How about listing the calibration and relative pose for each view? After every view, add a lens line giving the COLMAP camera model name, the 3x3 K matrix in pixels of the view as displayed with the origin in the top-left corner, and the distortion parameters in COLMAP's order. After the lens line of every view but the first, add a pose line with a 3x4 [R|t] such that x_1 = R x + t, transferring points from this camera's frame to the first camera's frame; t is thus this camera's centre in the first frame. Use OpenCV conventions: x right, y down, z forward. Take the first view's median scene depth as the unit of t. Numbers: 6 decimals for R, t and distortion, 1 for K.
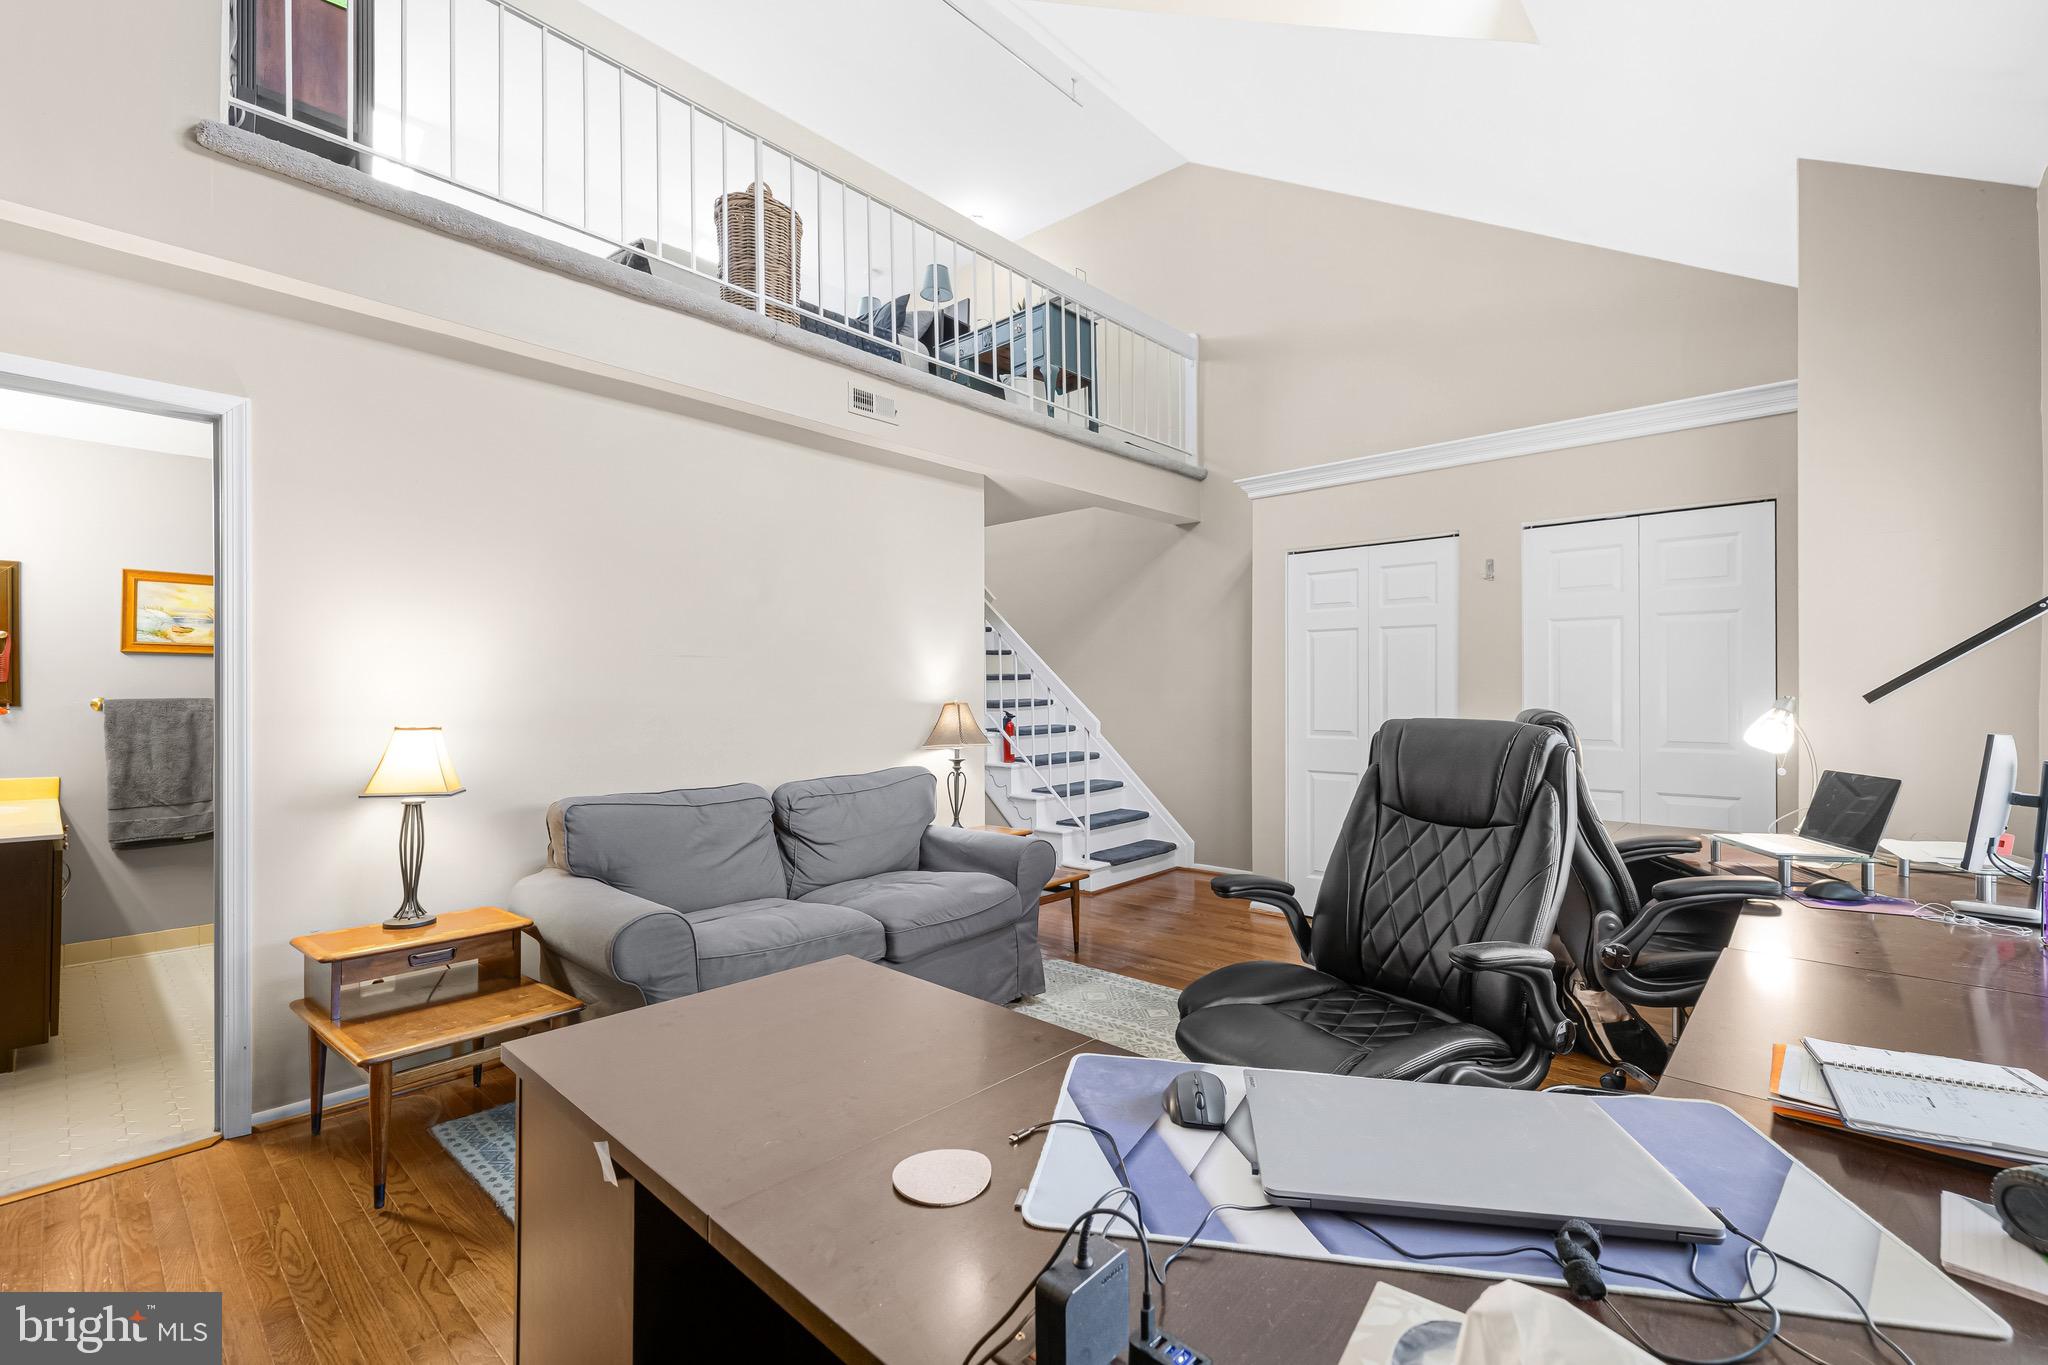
lens RADIAL K [[883.8, 0, 1037.0], [0, 883.8, 689.6], [0, 0, 1]] dist [0.000498, 0.000290]
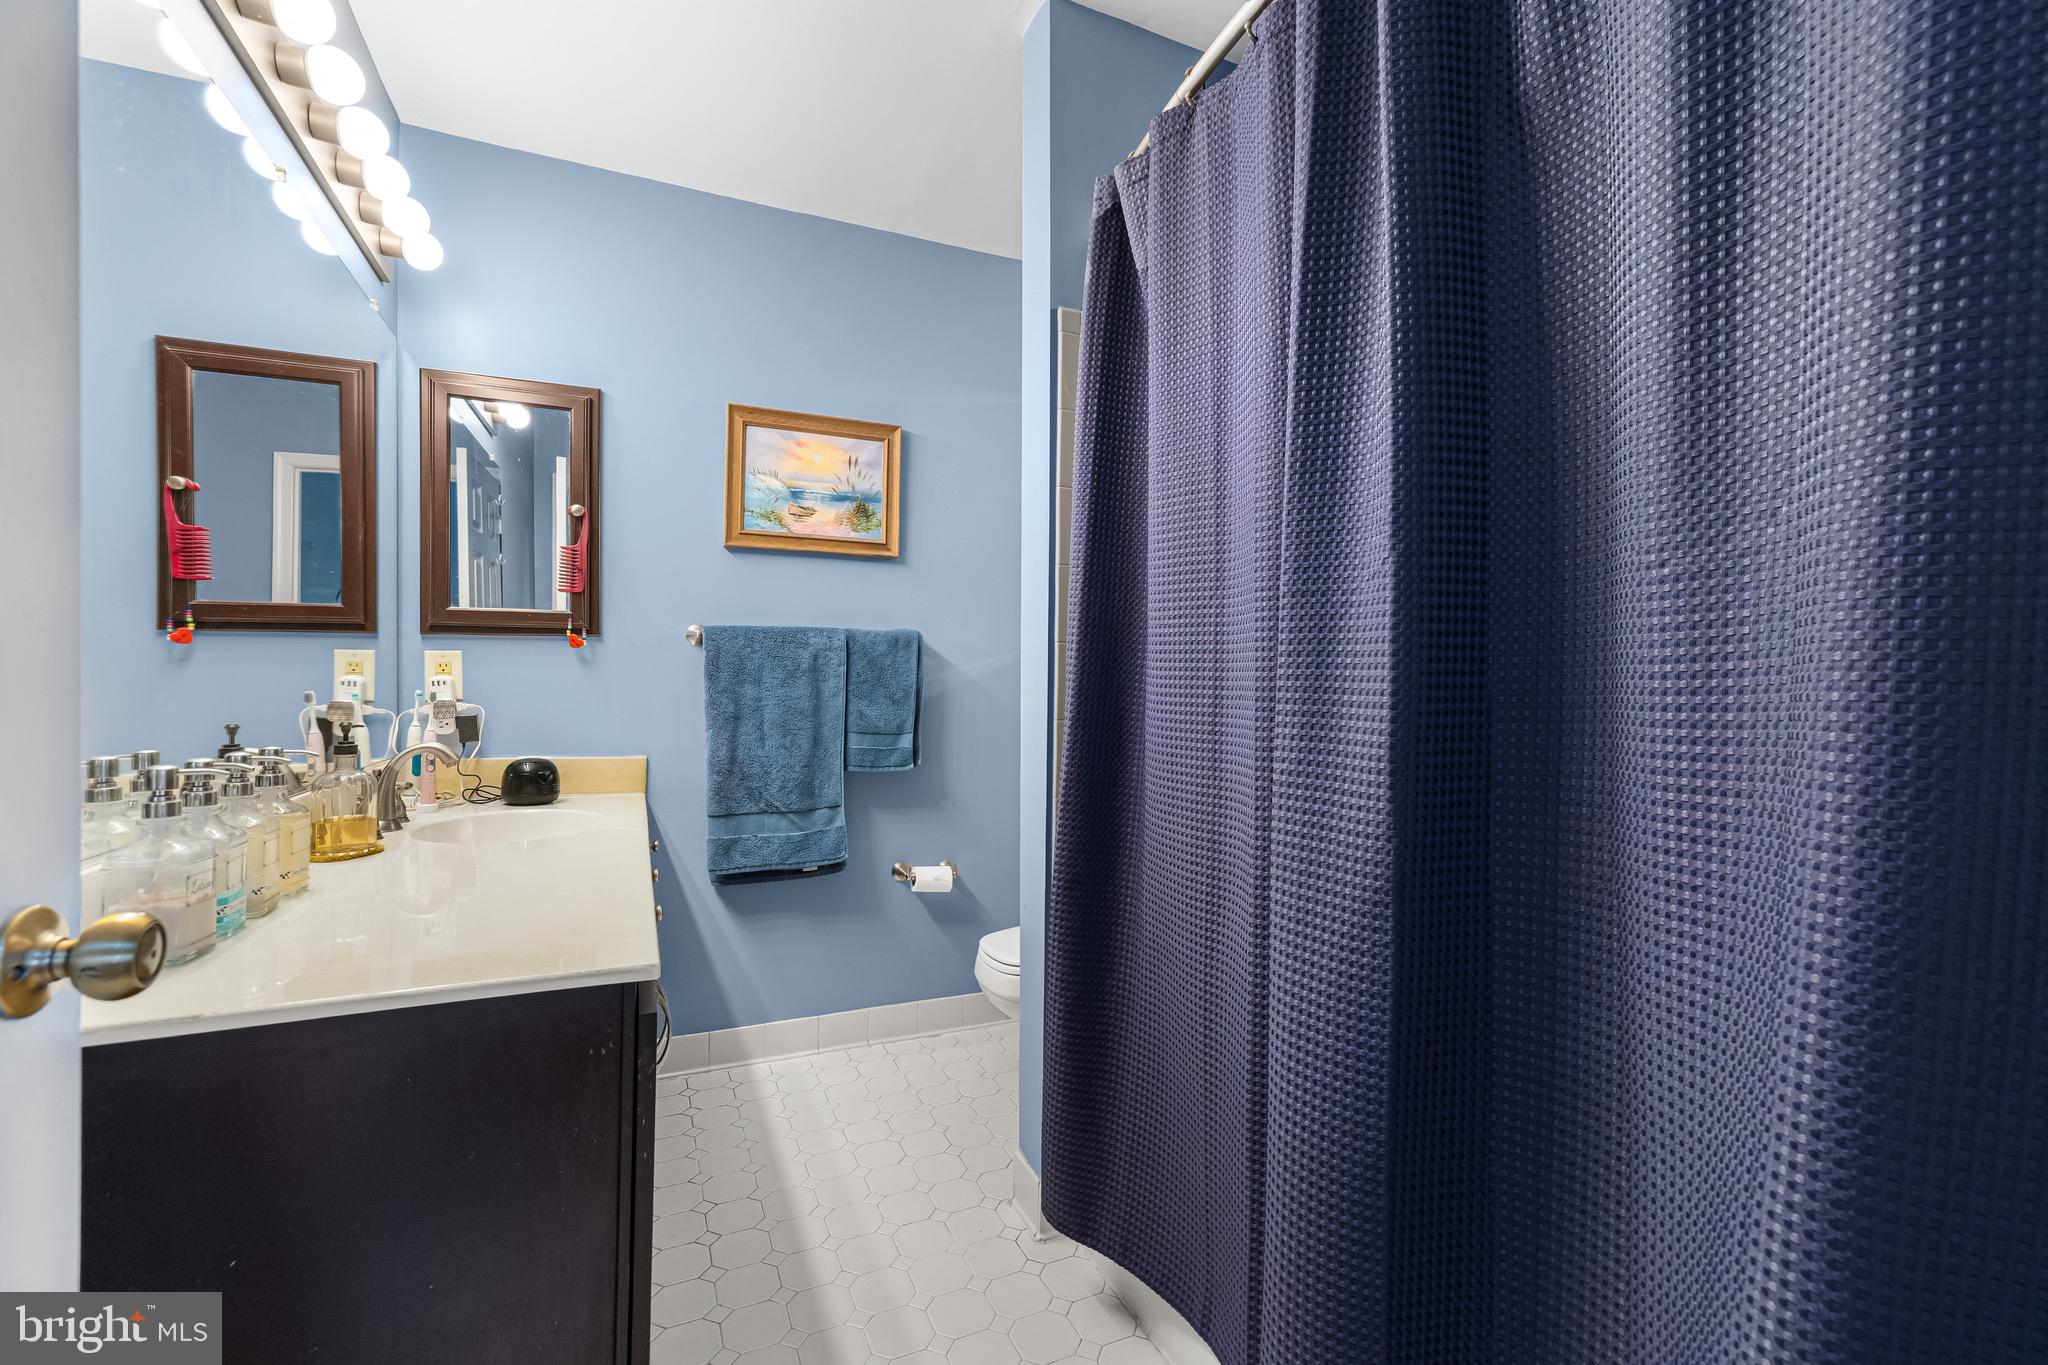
lens RADIAL K [[883.8, 0, 1018.0], [0, 883.8, 684.3], [0, 0, 1]] dist [0.000498, 0.000290]
pose [[0.910611, -0.002037, -0.413259, -0.612888], [-0.001805, 0.999959, -0.008905, 0.053055], [0.413260, 0.008855, 0.910570, 0.544293]]
